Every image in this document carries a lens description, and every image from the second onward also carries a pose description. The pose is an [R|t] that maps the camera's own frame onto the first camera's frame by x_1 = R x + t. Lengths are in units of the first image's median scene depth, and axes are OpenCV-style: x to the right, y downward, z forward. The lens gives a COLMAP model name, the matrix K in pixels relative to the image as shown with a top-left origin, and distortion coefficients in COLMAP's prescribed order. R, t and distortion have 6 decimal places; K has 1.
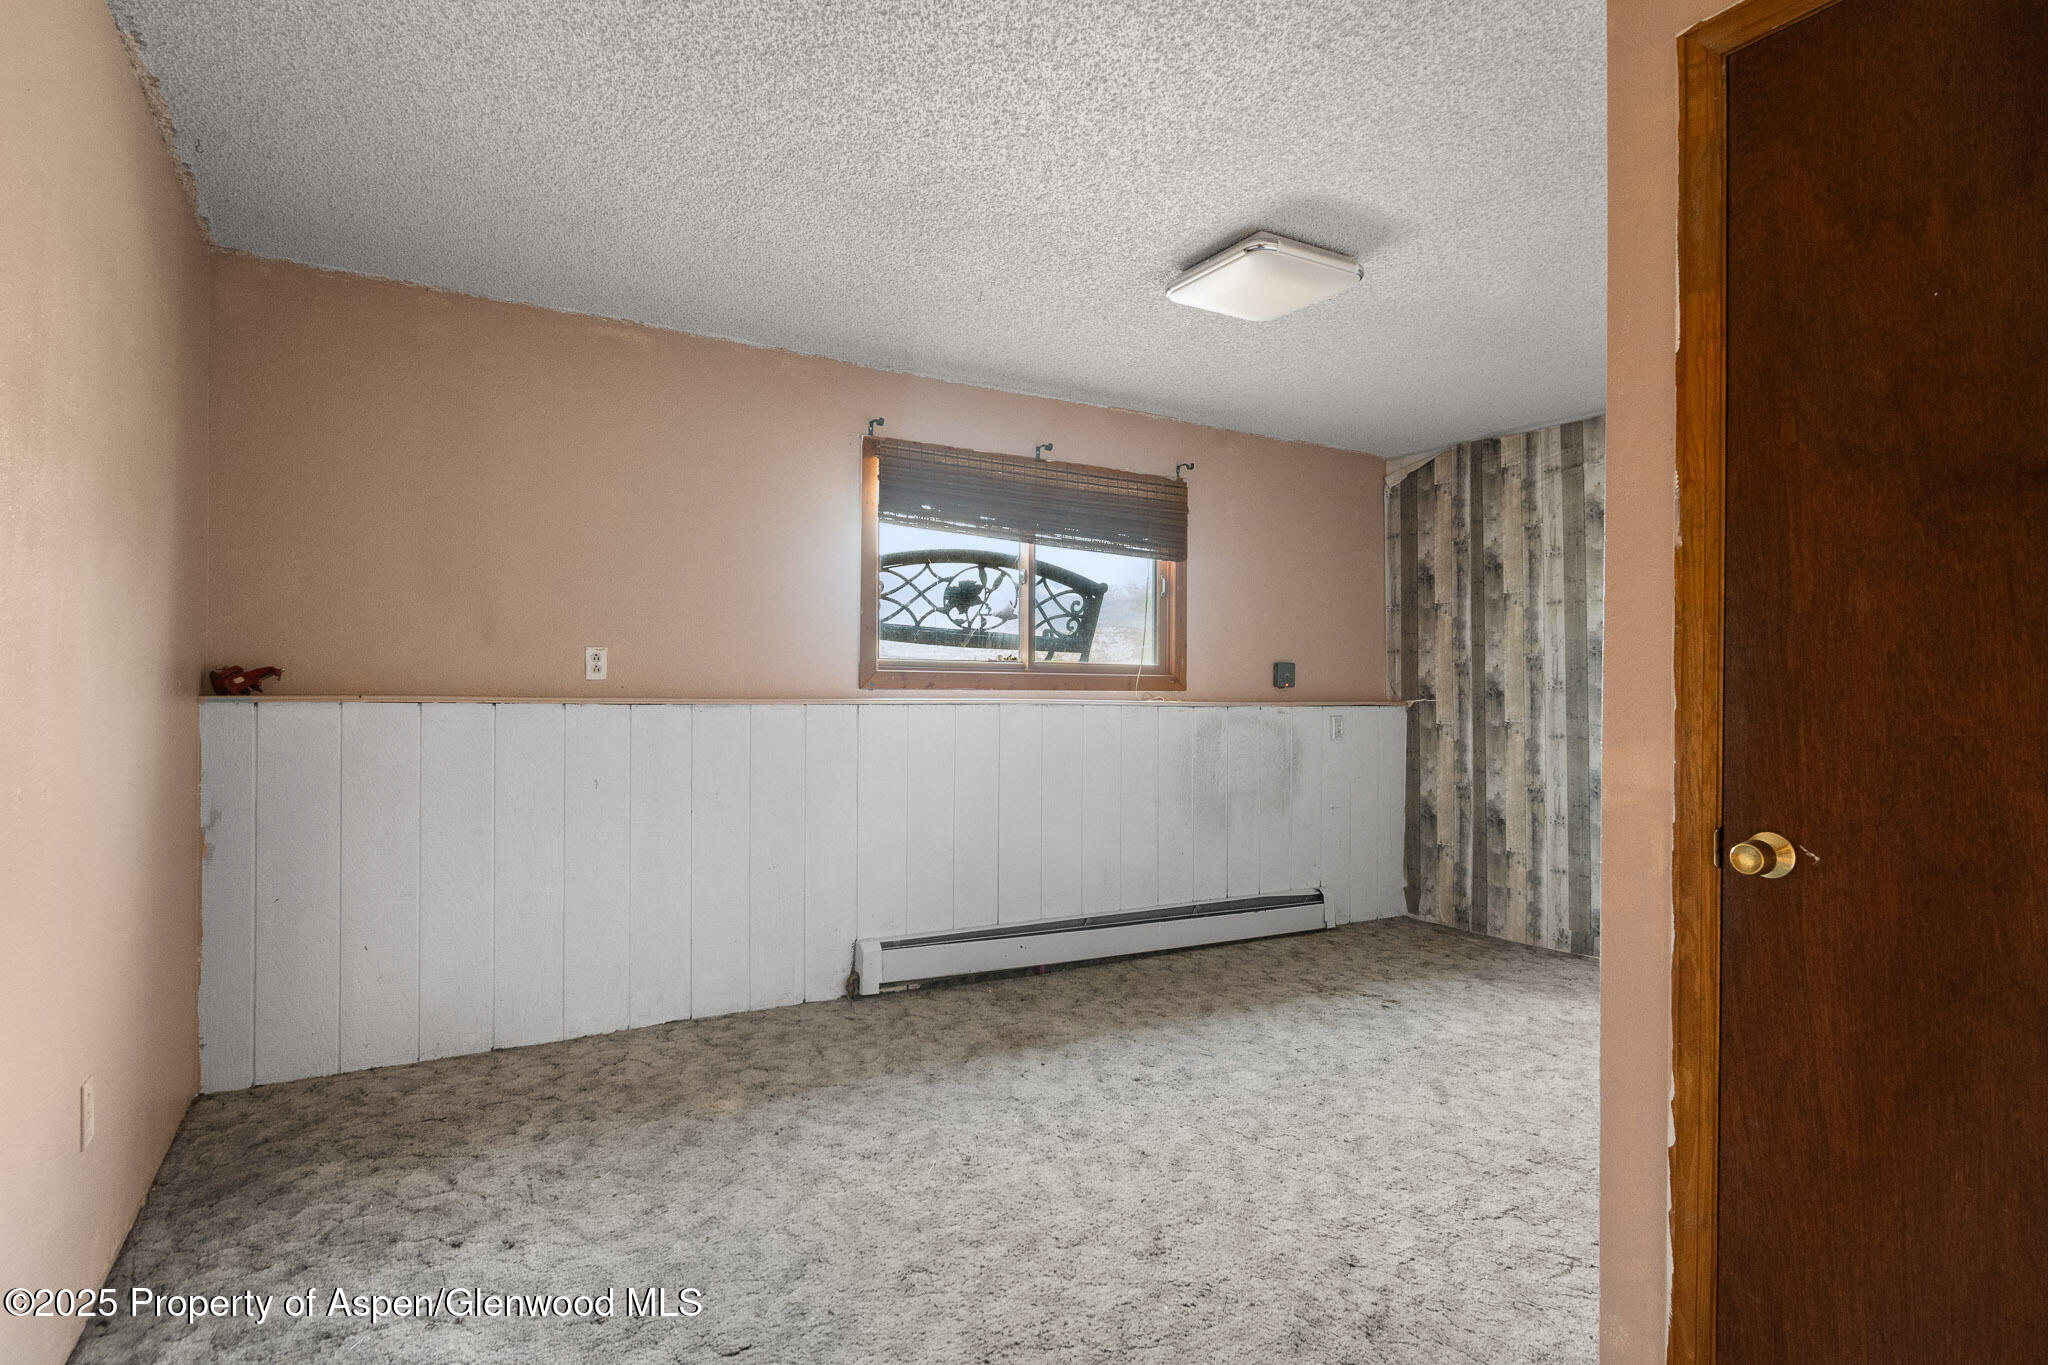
lens RADIAL K [[1046.4, 0, 1012.8], [0, 1046.4, 694.3], [0, 0, 1]] dist [-0.004153, -0.000023]
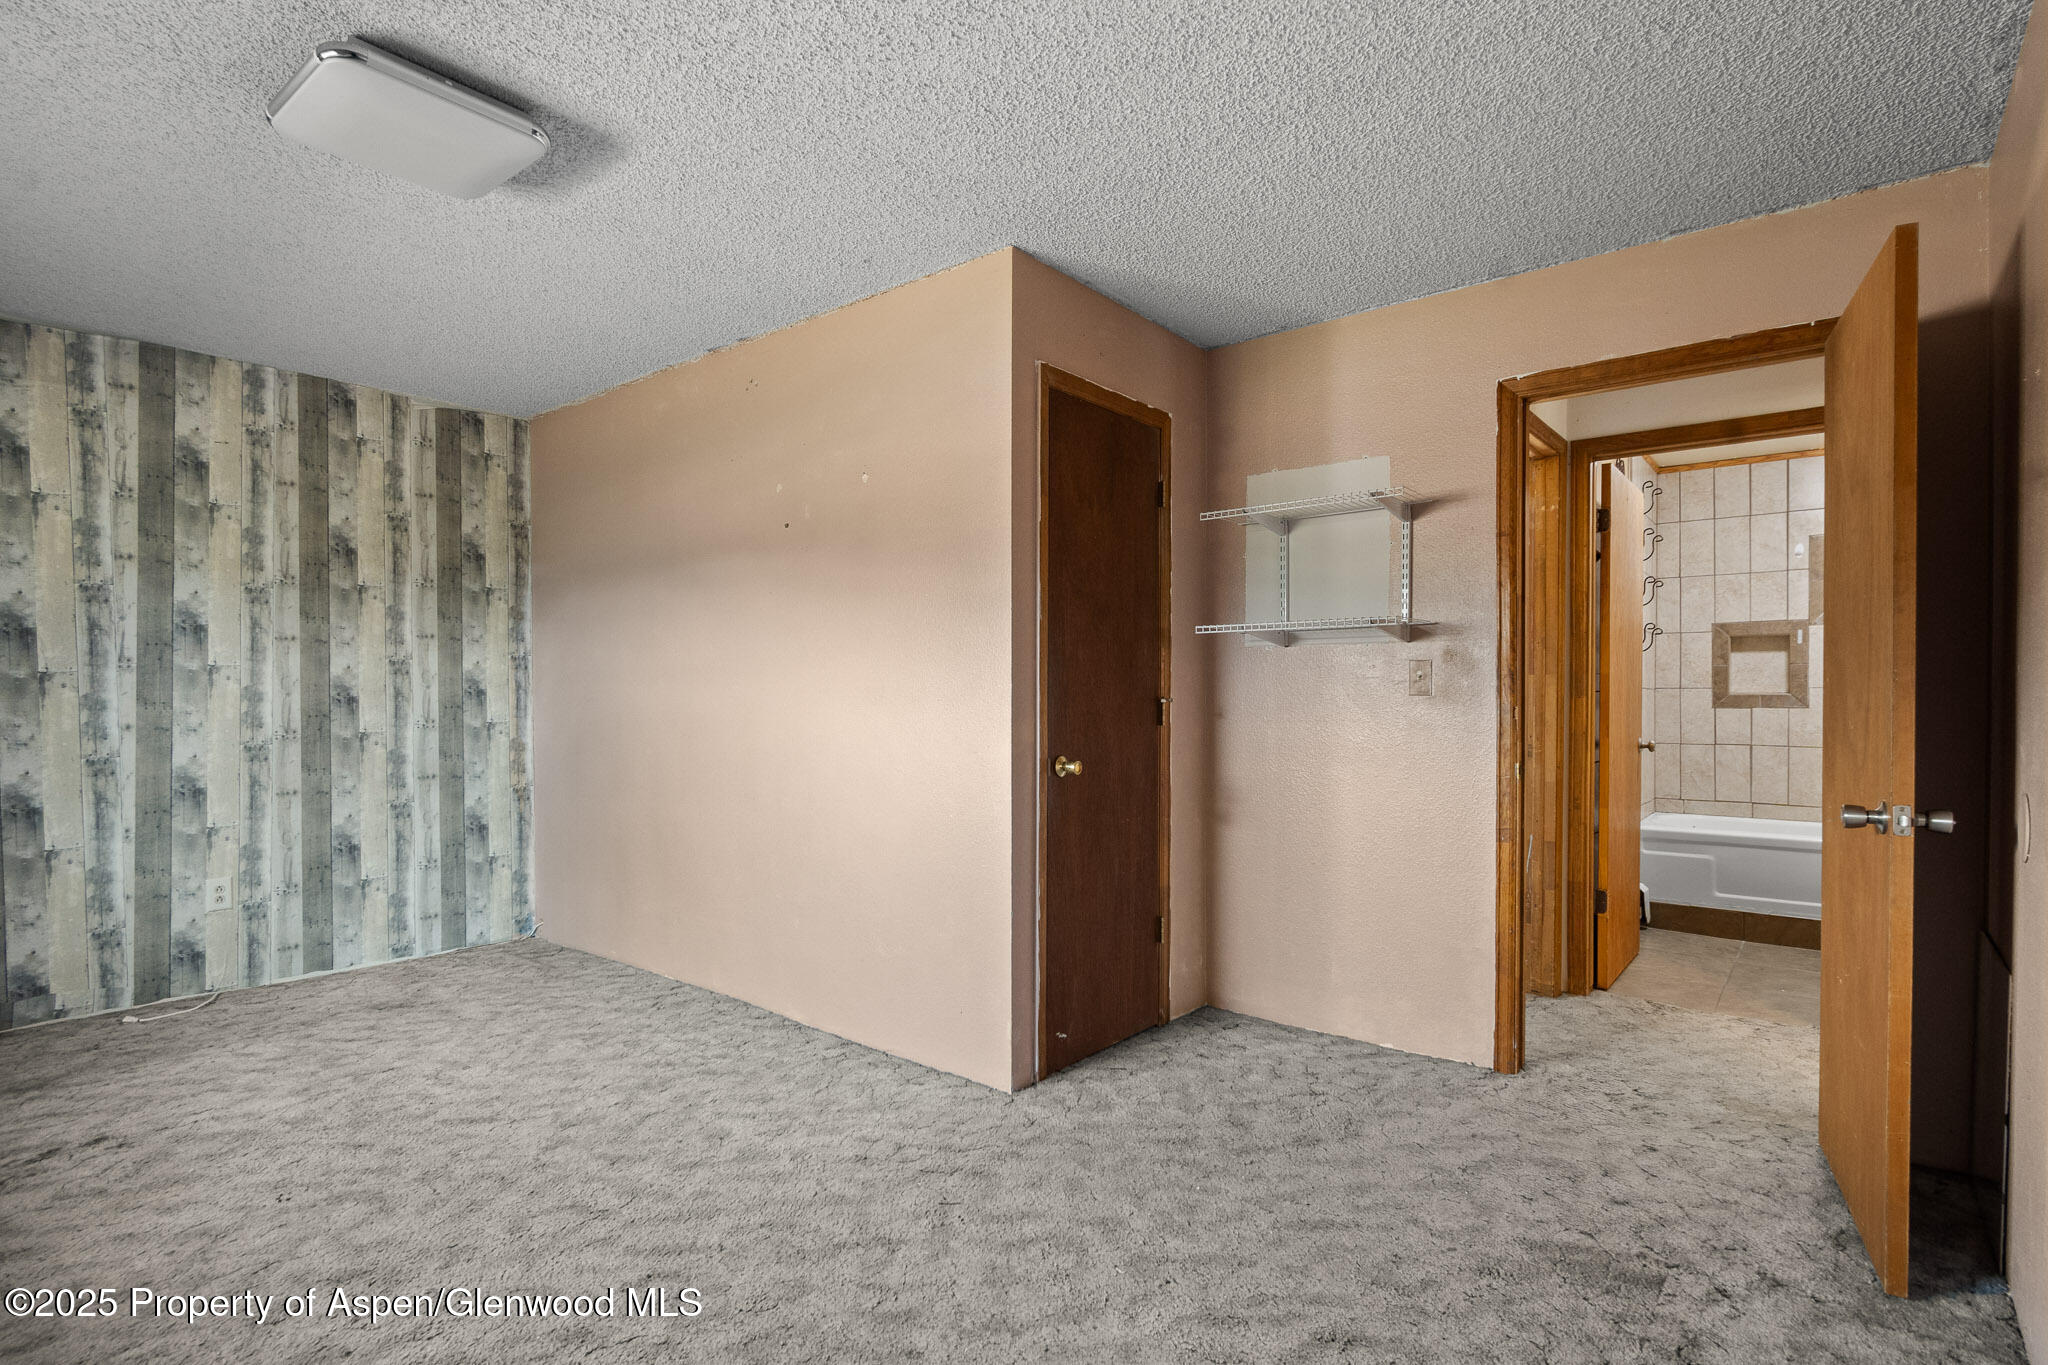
lens RADIAL K [[1031.9, 0, 1013.8], [0, 1031.9, 692.5], [0, 0, 1]] dist [0.006955, 0.001127]
pose [[-0.360931, -0.006652, 0.932569, -0.536268], [-0.010099, 0.999944, 0.003224, -0.001723], [-0.932538, -0.008254, -0.360978, 0.796758]]
